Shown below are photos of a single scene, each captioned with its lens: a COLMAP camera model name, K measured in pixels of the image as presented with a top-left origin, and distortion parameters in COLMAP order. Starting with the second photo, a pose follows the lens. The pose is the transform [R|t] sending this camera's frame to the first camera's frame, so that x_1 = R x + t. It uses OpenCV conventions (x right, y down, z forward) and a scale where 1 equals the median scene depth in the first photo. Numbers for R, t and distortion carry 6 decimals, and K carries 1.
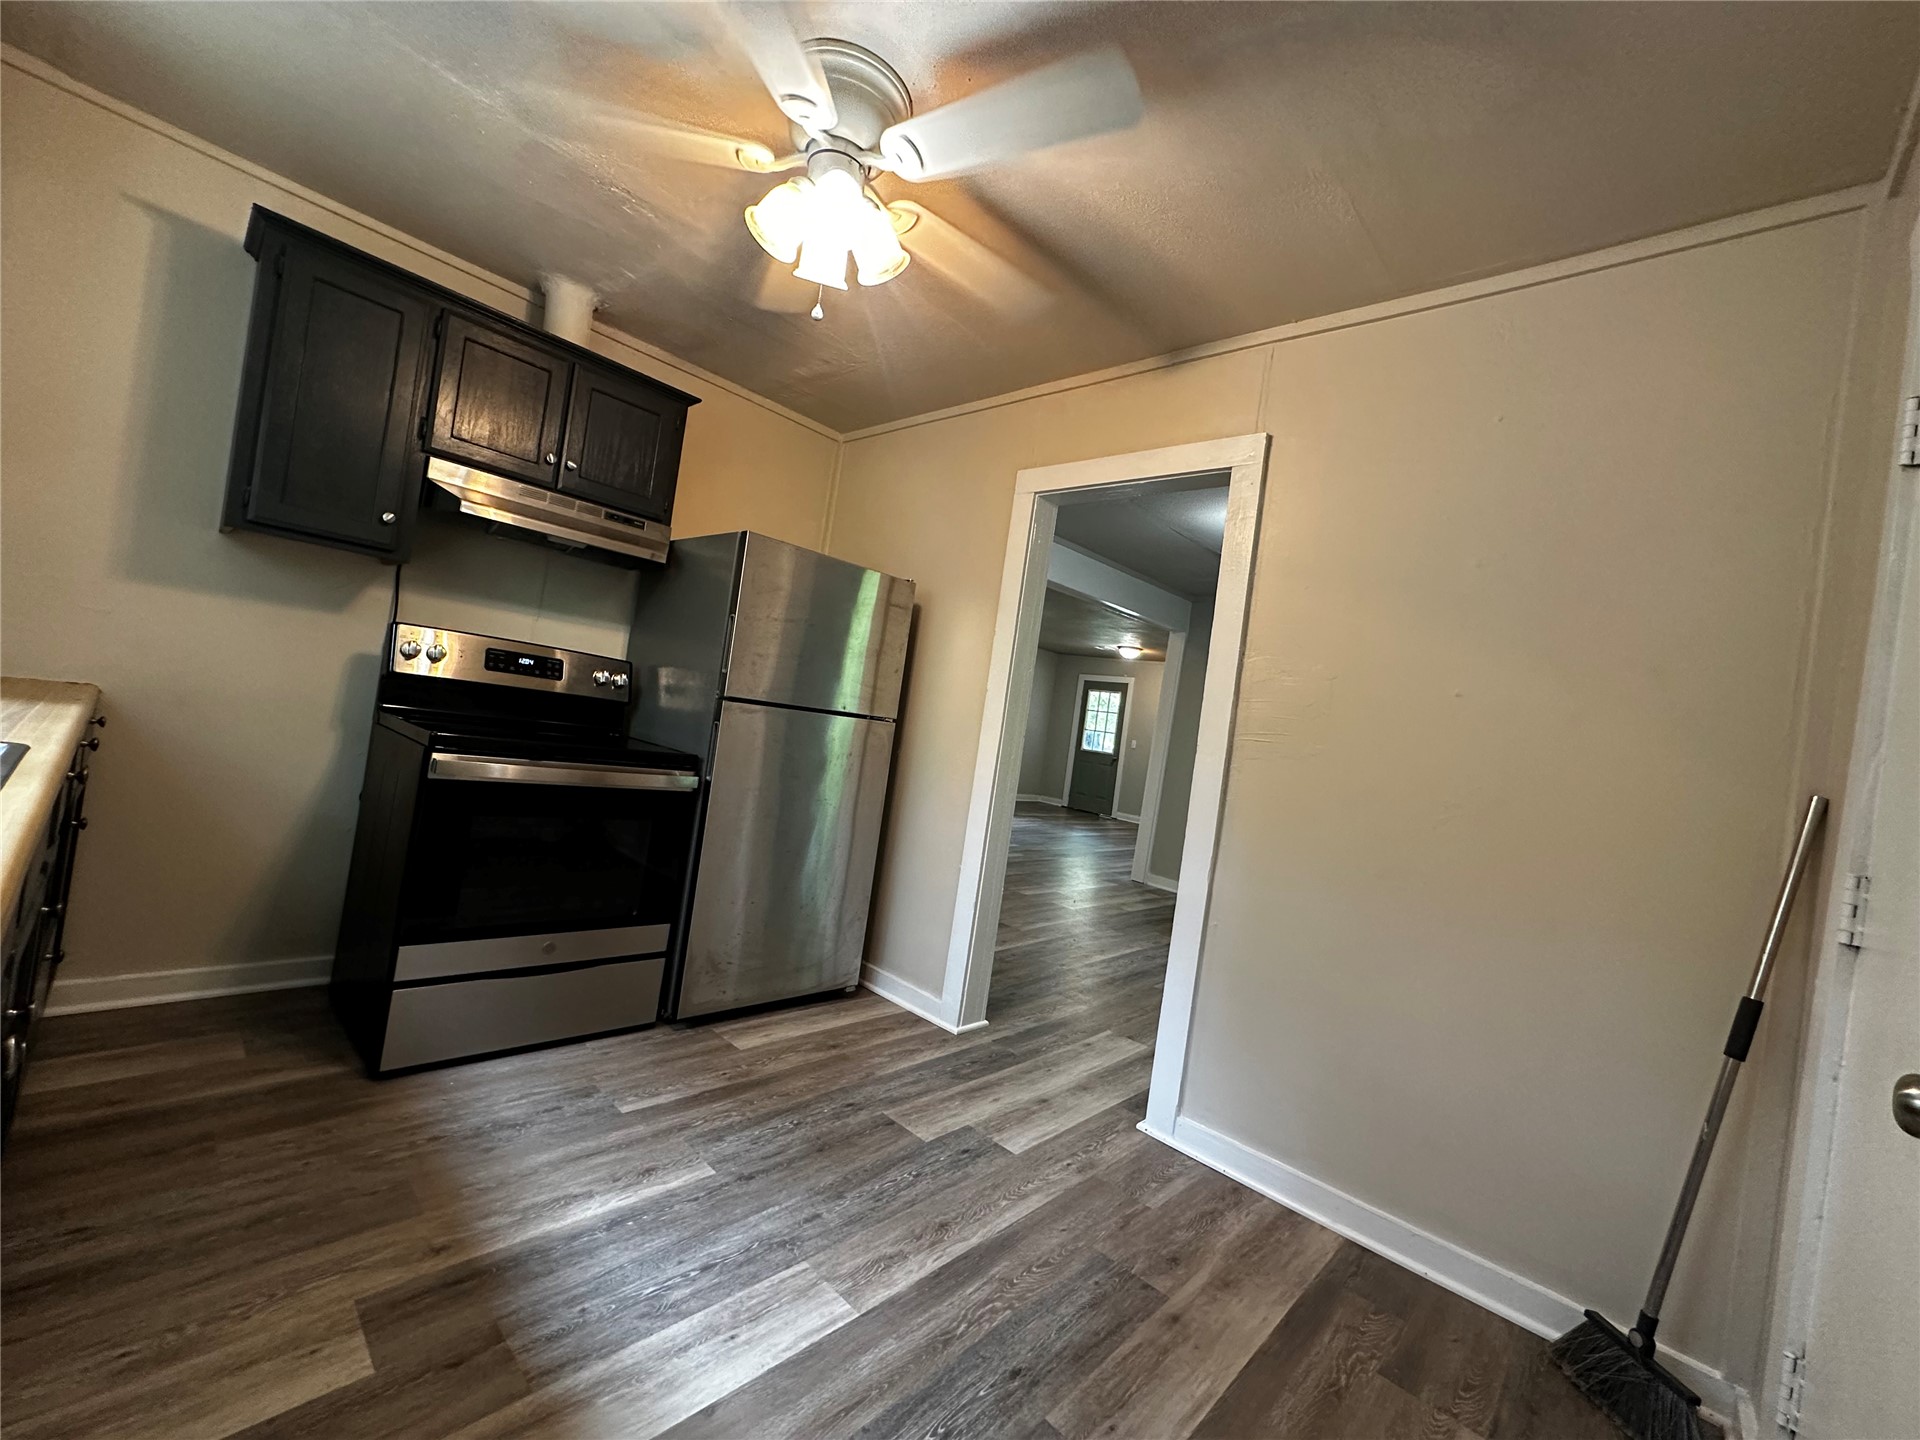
lens RADIAL K [[765.4, 0, 957.4], [0, 765.4, 721.4], [0, 0, 1]] dist [-0.002183, -0.000070]
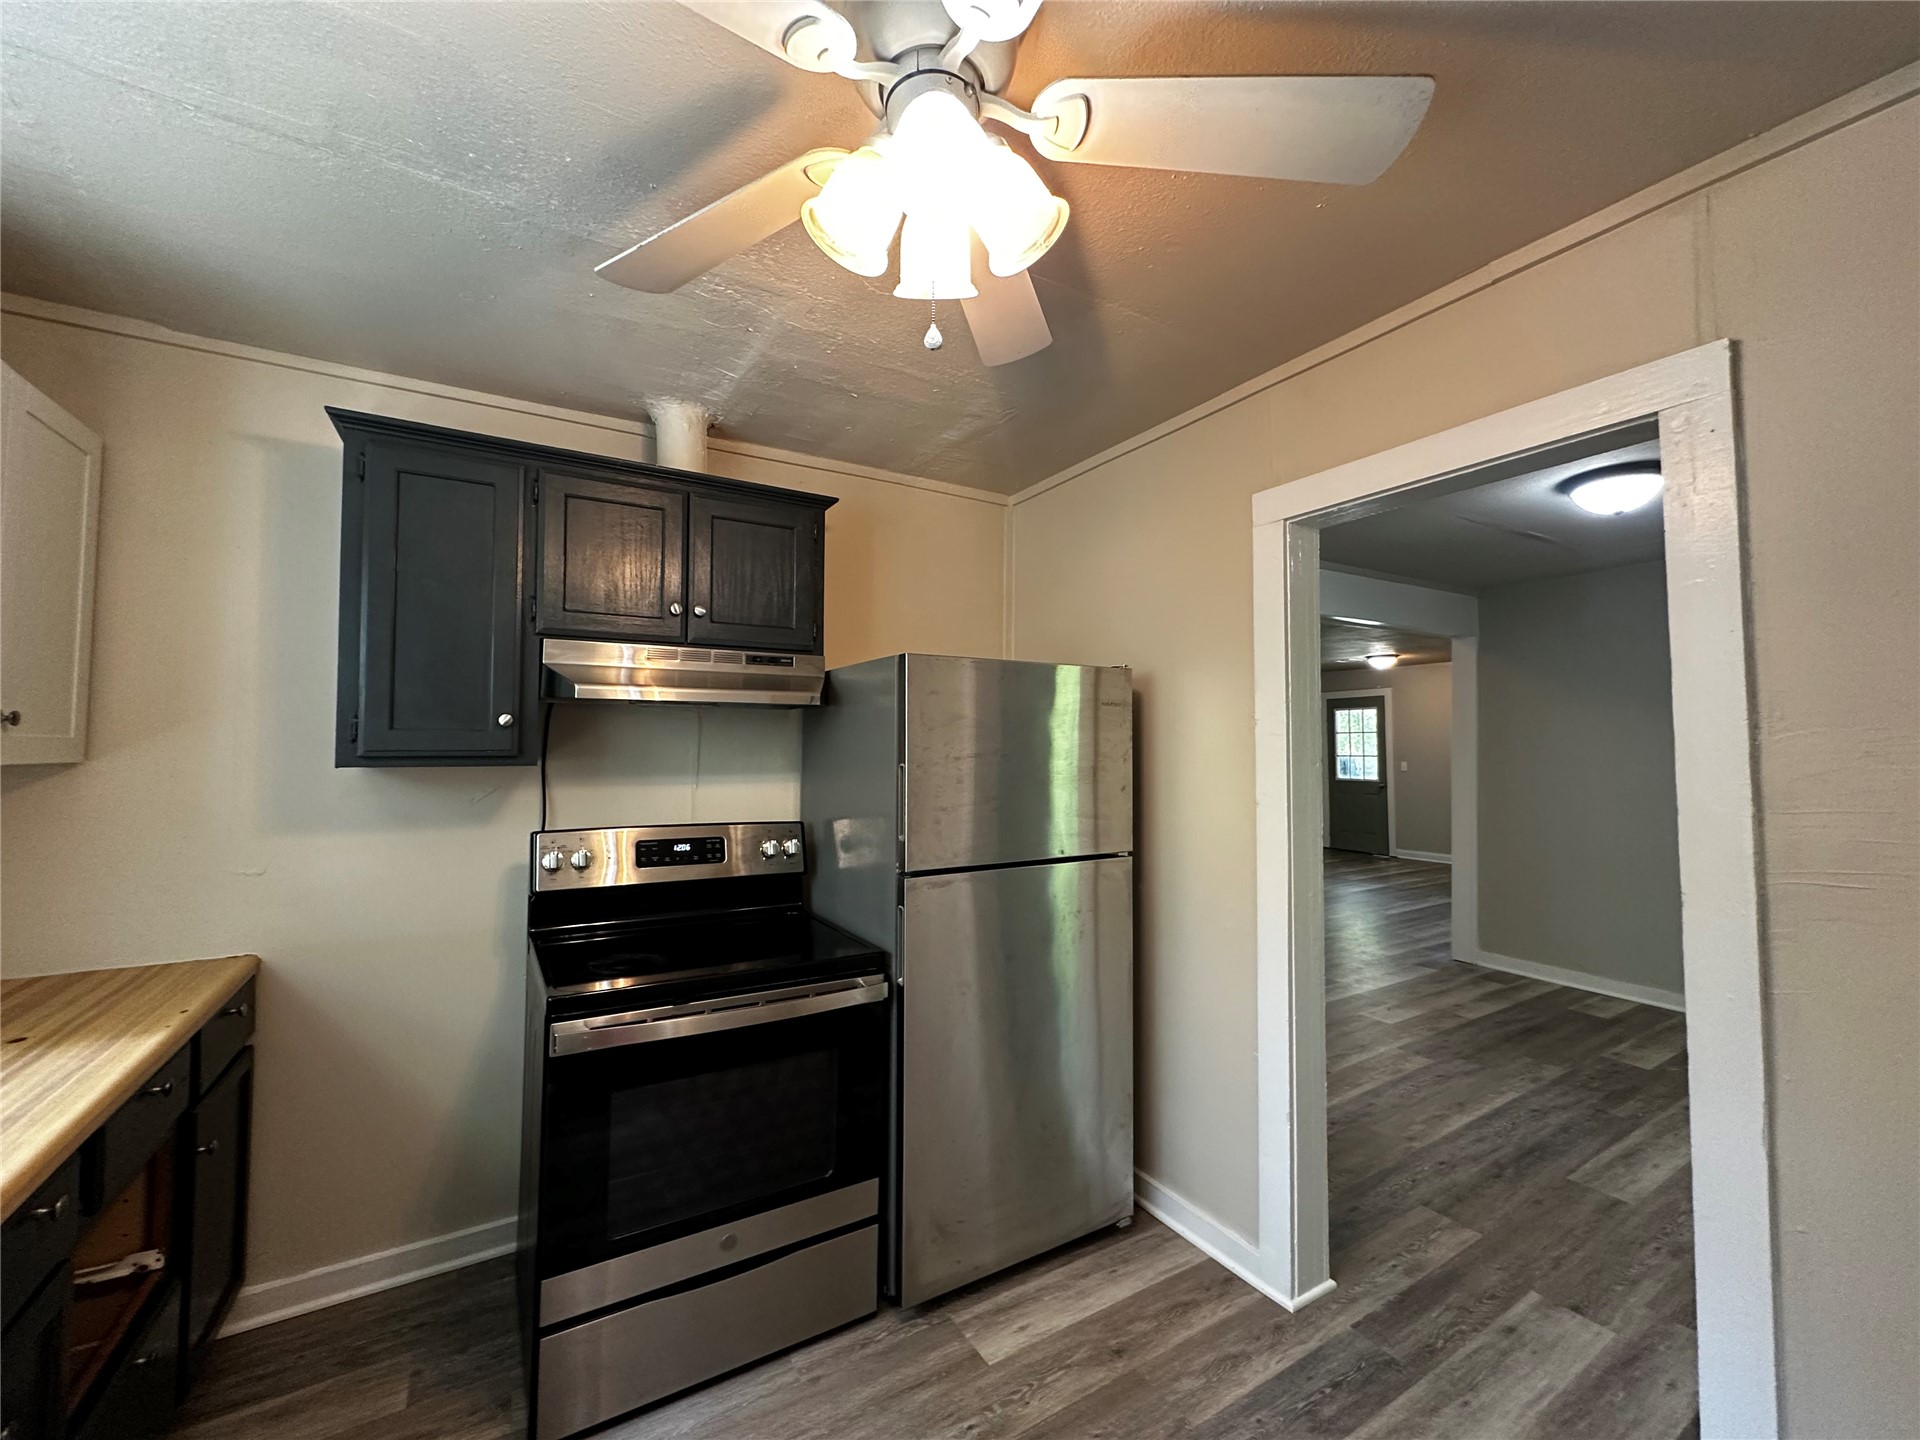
lens RADIAL K [[766.7, 0, 959.7], [0, 766.7, 723.4], [0, 0, 1]] dist [-0.003466, 0.000936]
pose [[0.953470, -0.149105, -0.262034, -0.028315], [0.136130, 0.988416, -0.067099, -0.108878], [0.269004, 0.028306, 0.962723, 0.249444]]
